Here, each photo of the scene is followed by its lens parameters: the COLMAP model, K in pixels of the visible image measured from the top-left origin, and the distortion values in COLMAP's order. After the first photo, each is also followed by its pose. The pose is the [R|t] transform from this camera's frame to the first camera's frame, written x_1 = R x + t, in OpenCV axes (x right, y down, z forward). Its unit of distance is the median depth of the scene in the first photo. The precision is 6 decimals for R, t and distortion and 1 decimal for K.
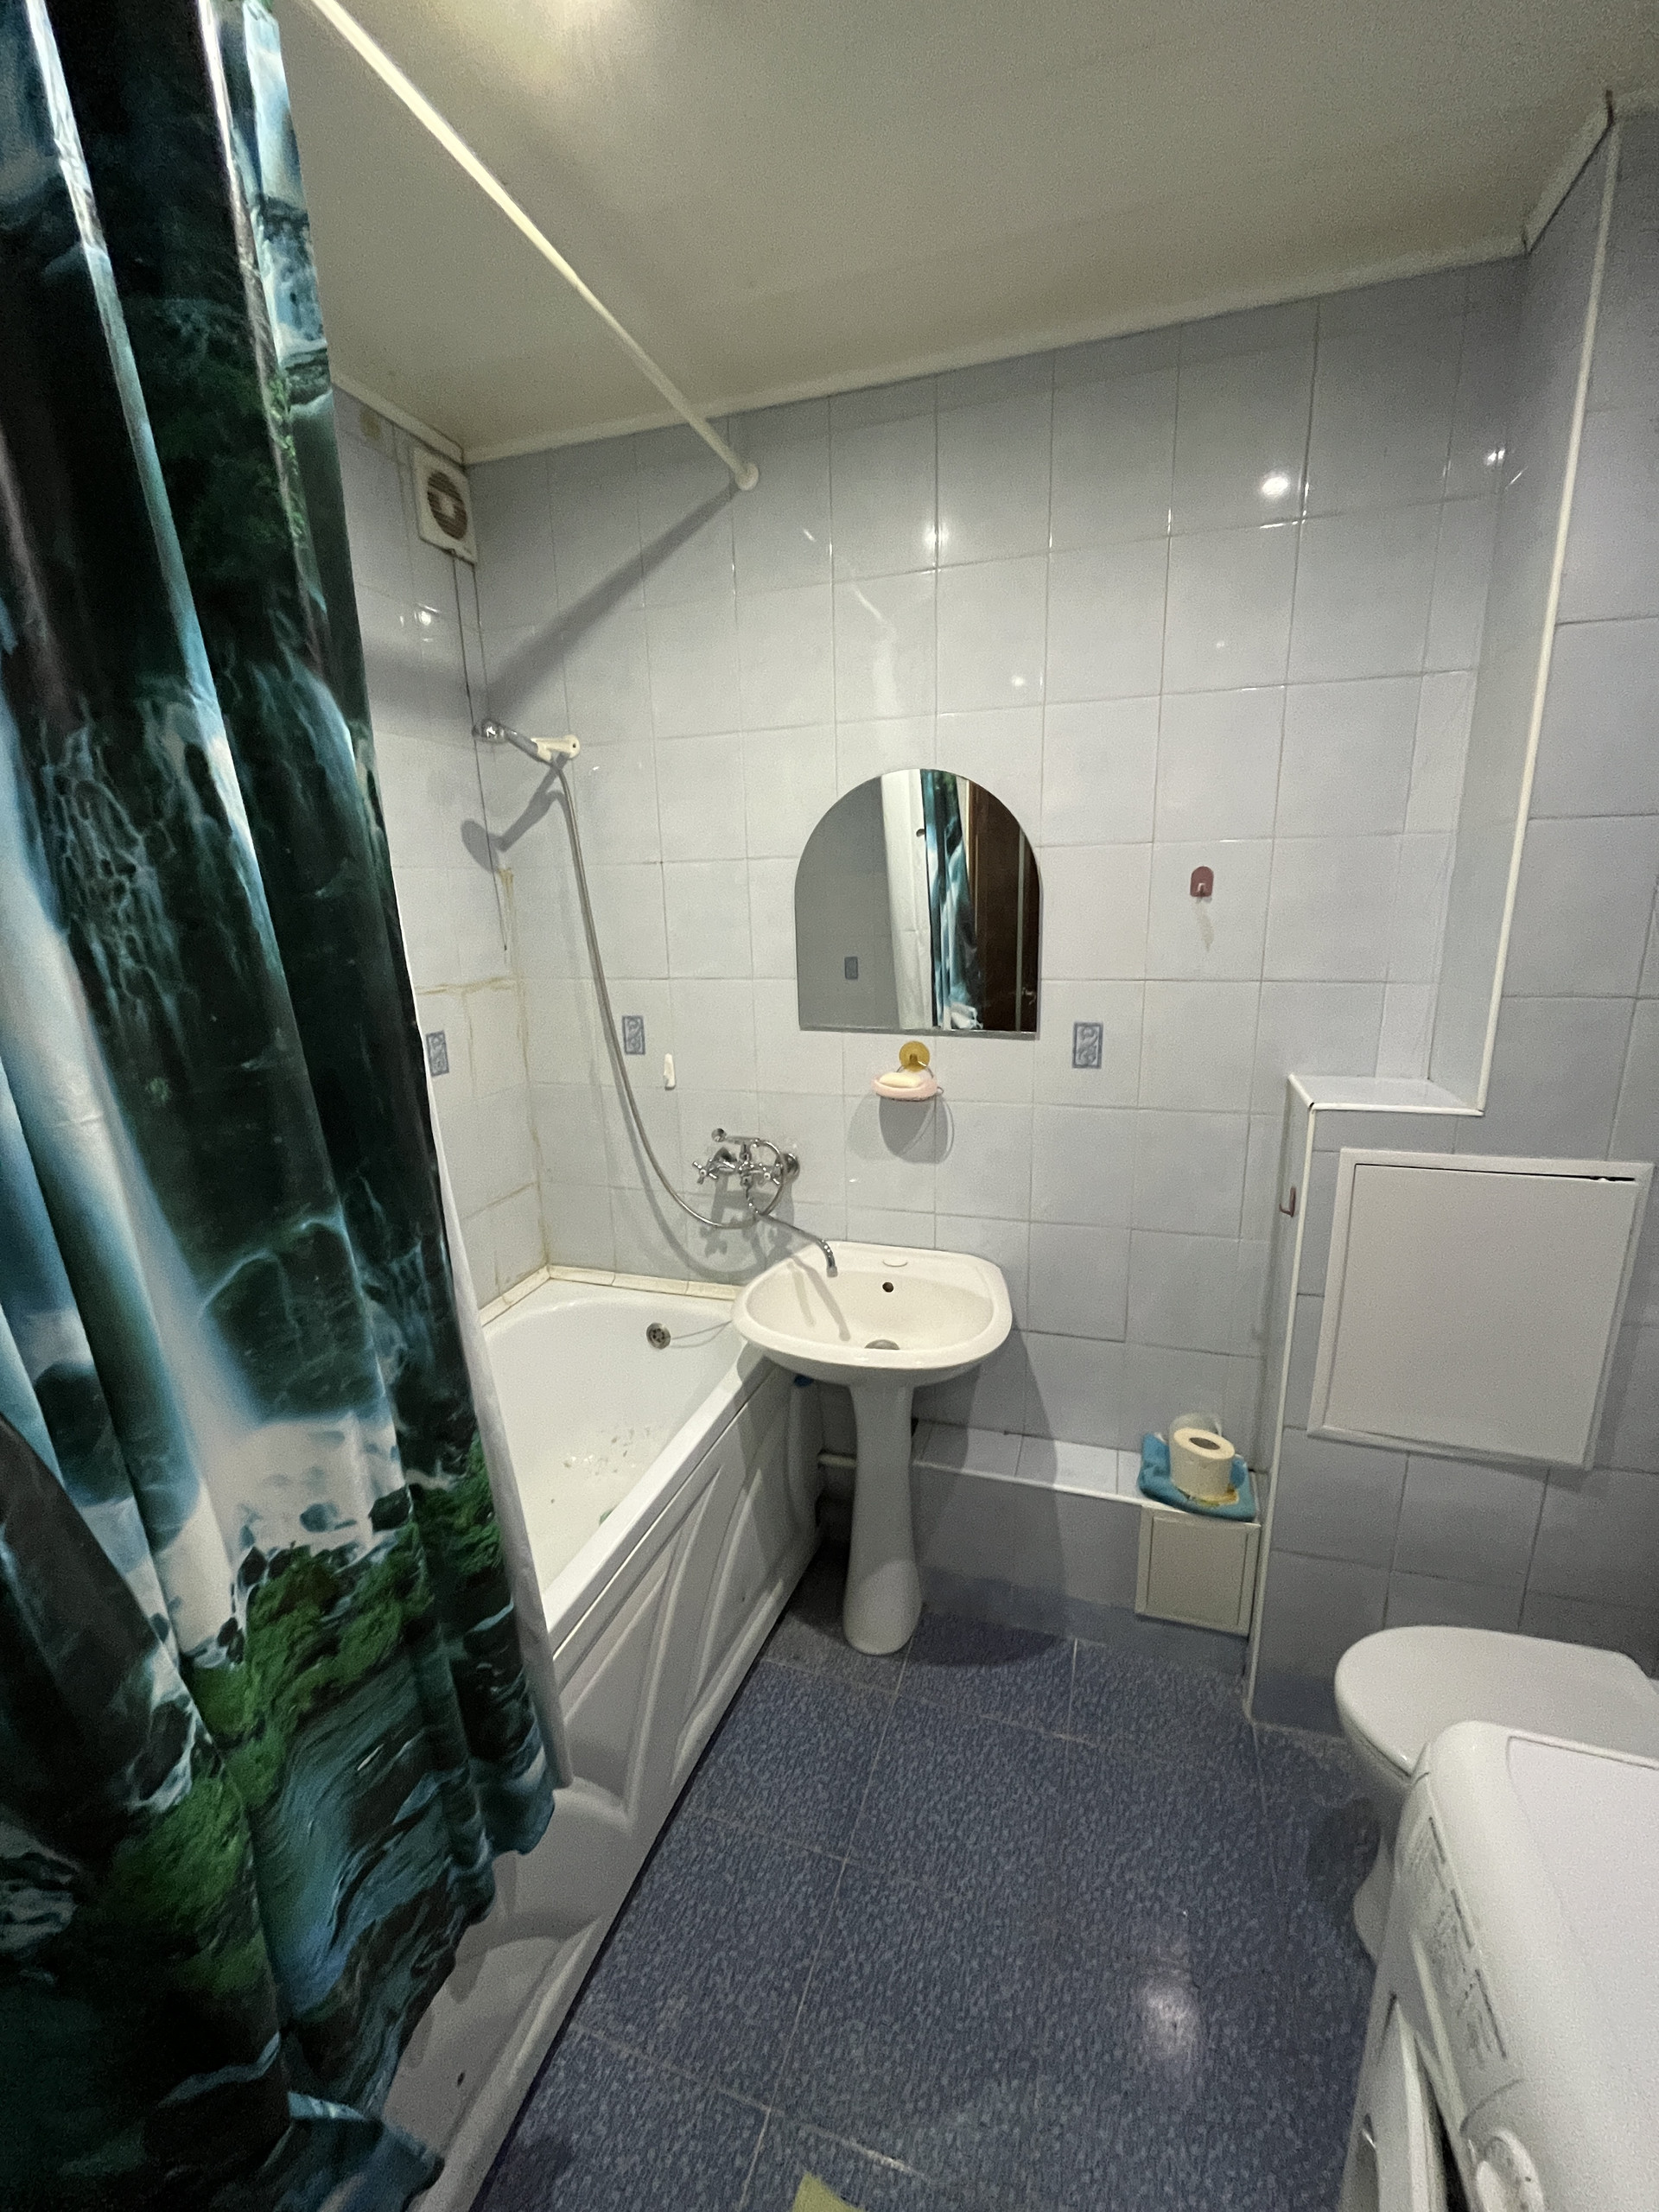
lens RADIAL K [[899.4, 0, 832.8], [0, 899.4, 1110.4], [0, 0, 1]] dist [-0.000402, -0.000582]
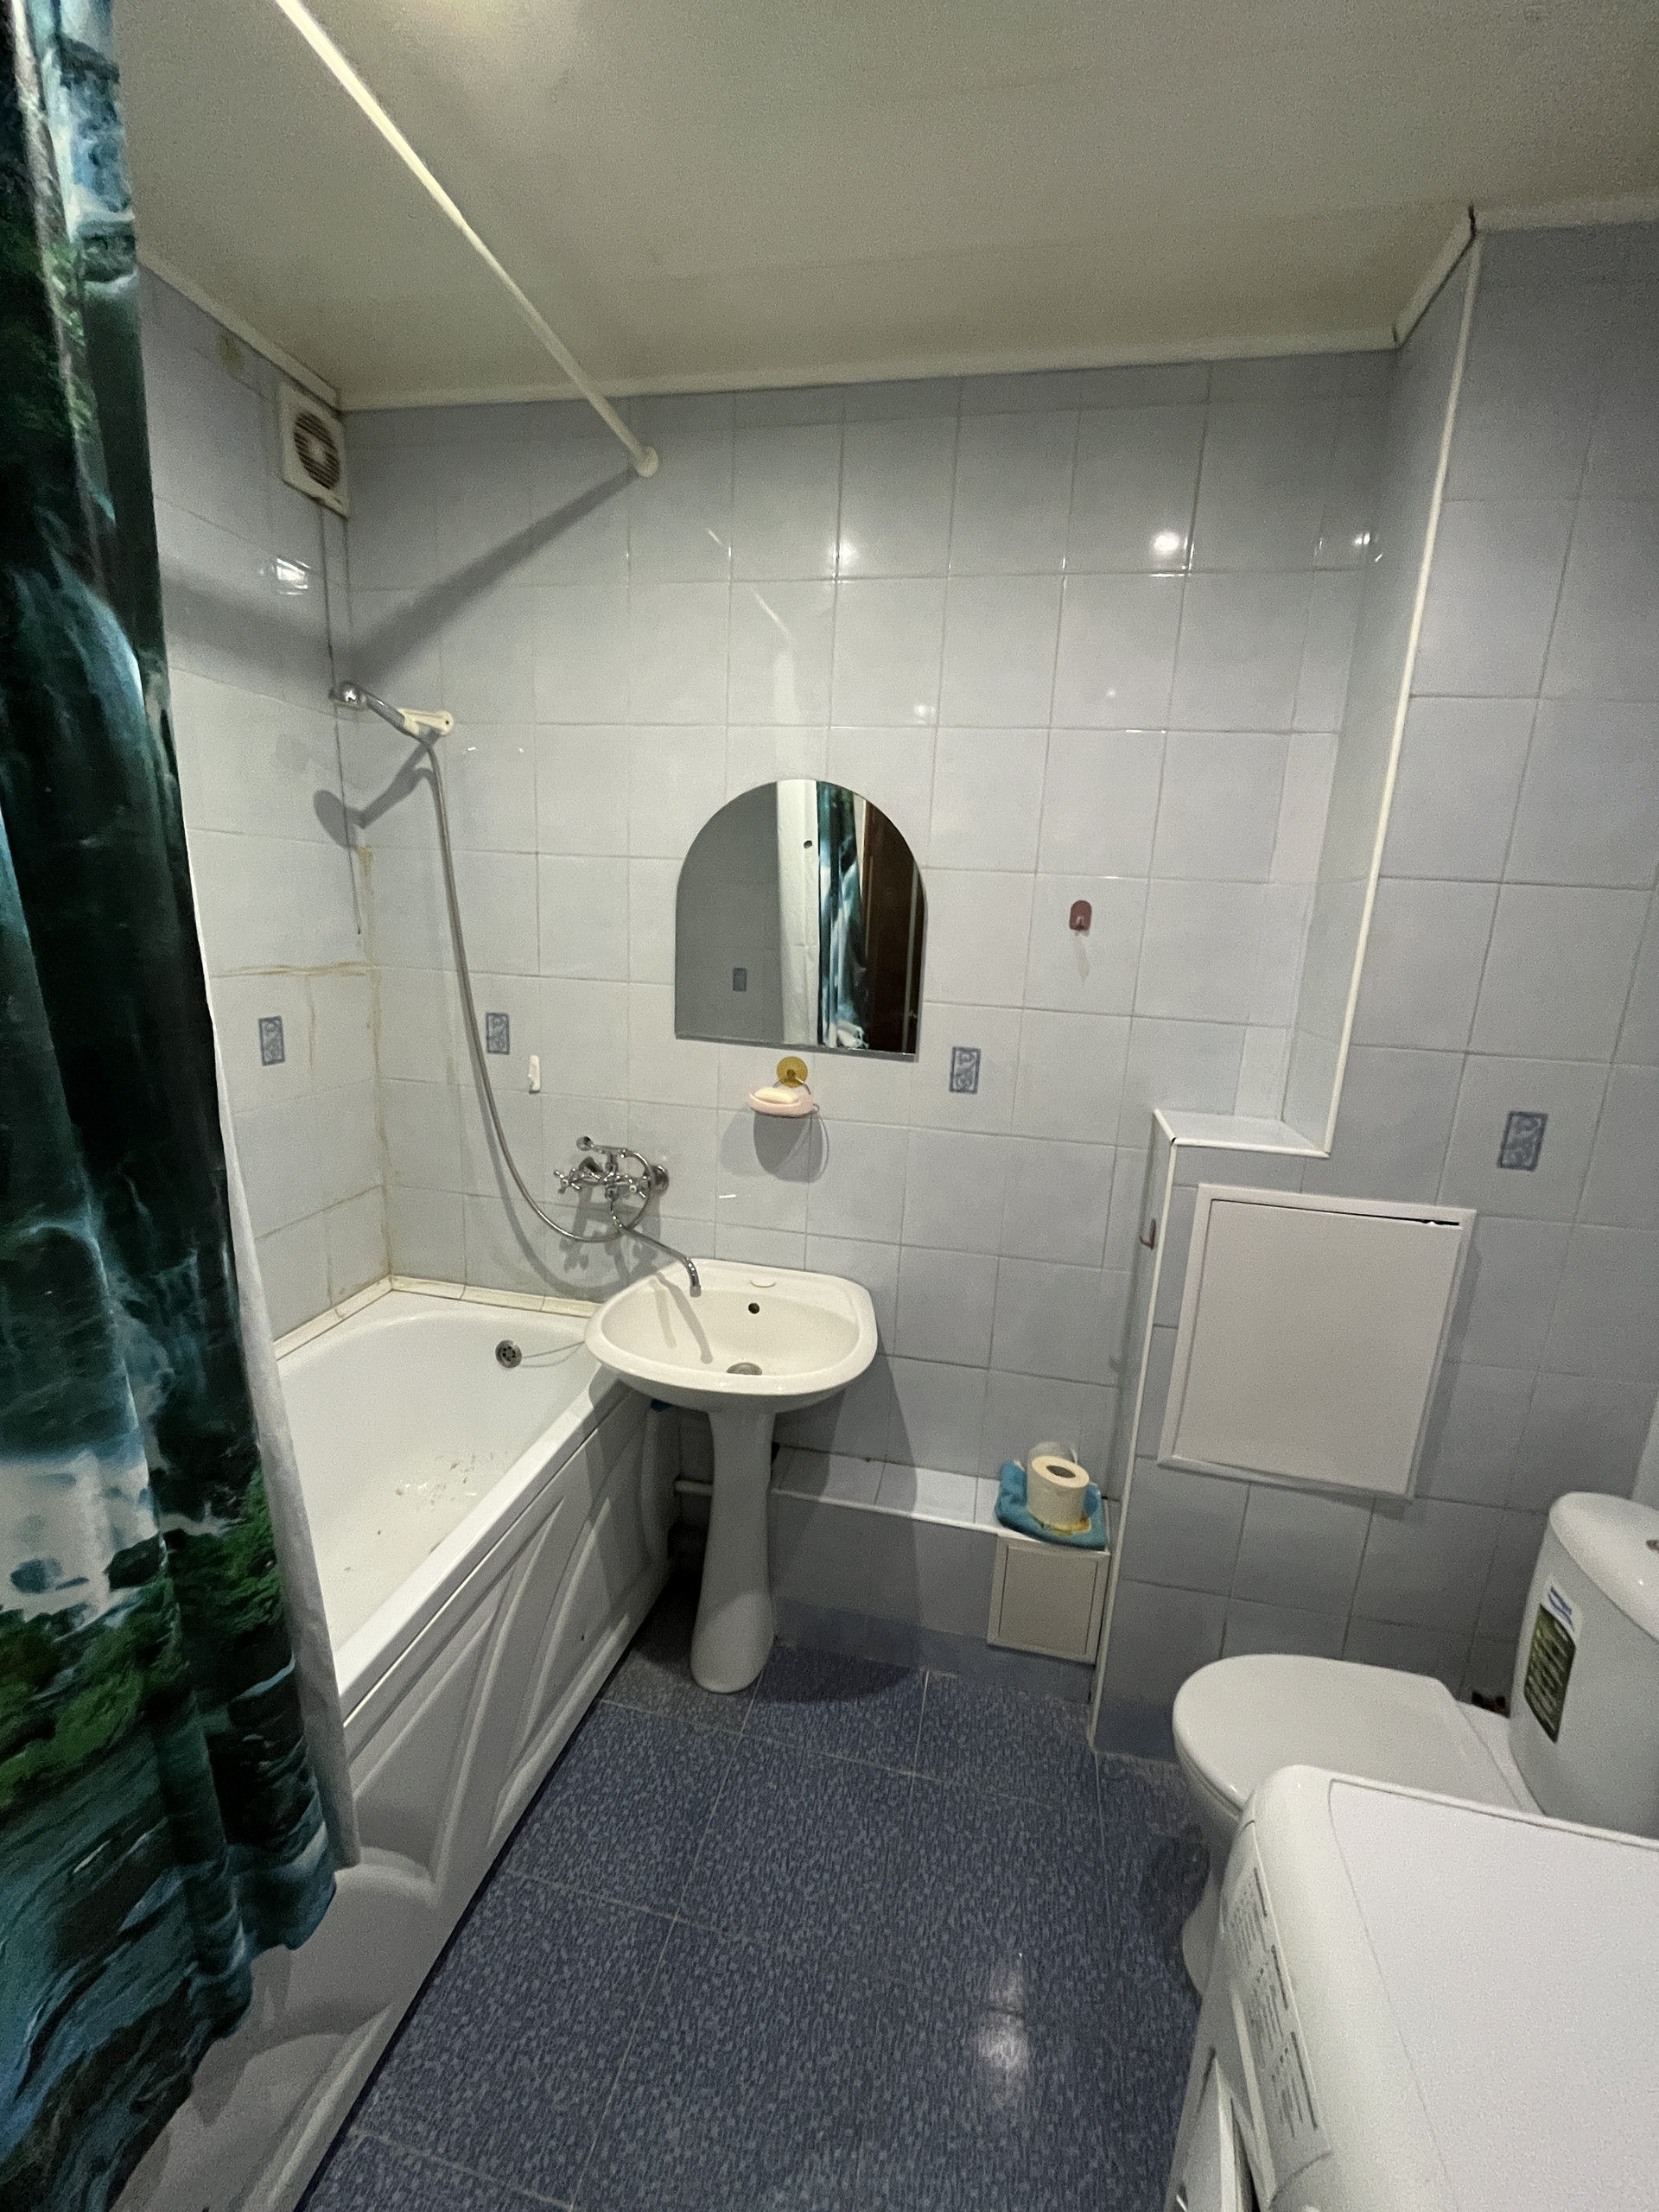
lens RADIAL K [[899.4, 0, 832.7], [0, 899.4, 1110.4], [0, 0, 1]] dist [-0.000402, -0.000582]
pose [[0.991517, 0.048660, 0.120526, 0.024247], [-0.046603, 0.998717, -0.019824, -0.001131], [-0.121336, 0.014039, 0.992512, 0.034051]]
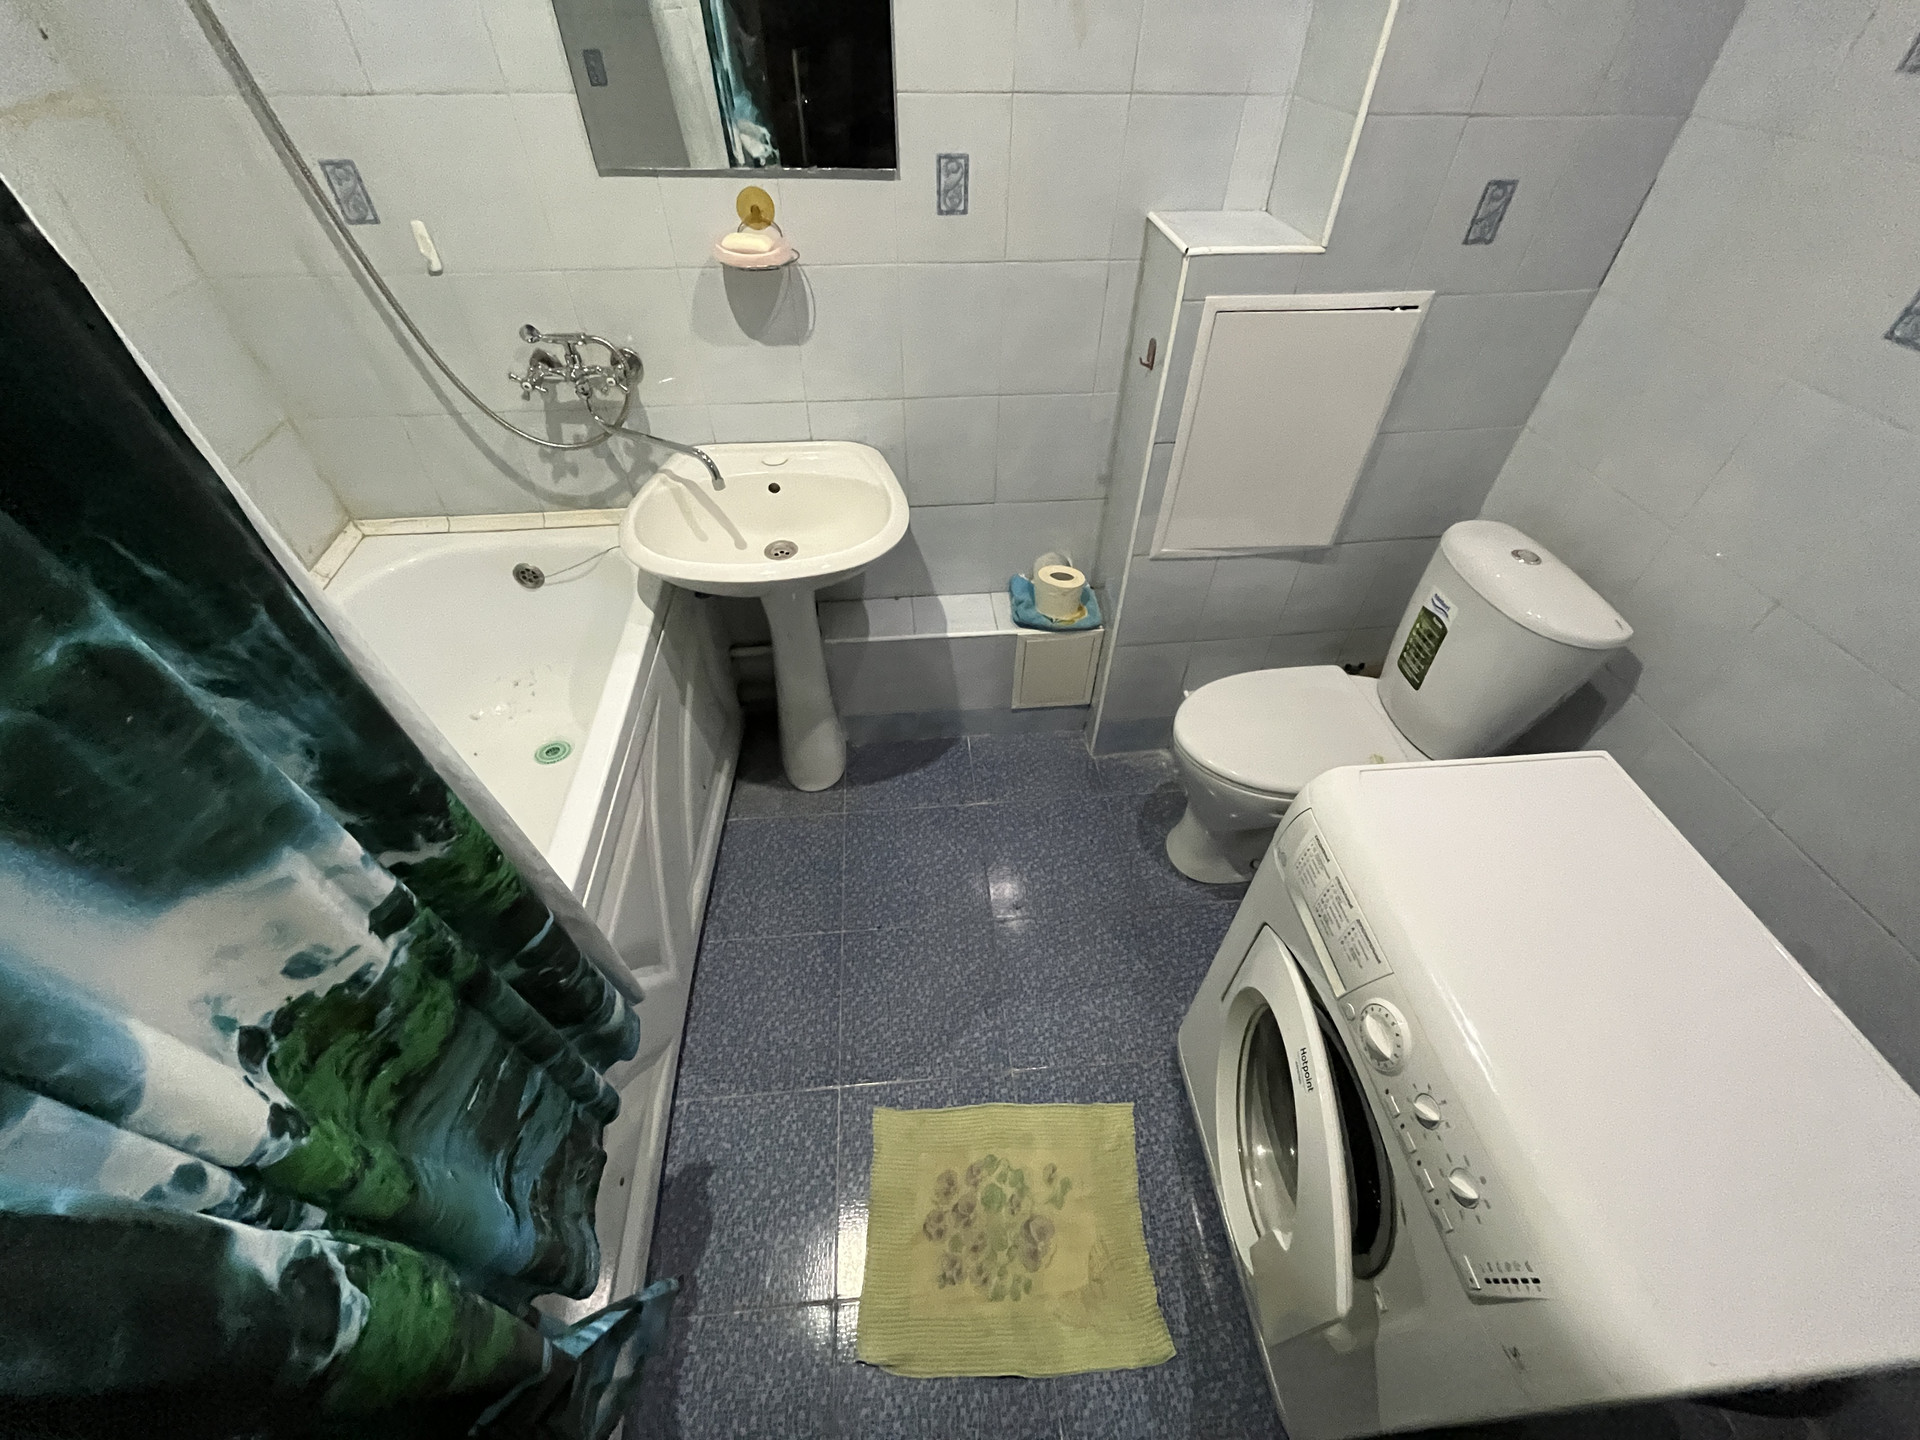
lens RADIAL K [[780.7, 0, 964.3], [0, 780.7, 717.7], [0, 0, 1]] dist [-0.000402, -0.000582]
pose [[0.916276, -0.255322, 0.308625, -0.100177], [0.059492, 0.848710, 0.525502, -0.036125], [-0.396105, -0.463144, 0.792842, 0.161377]]
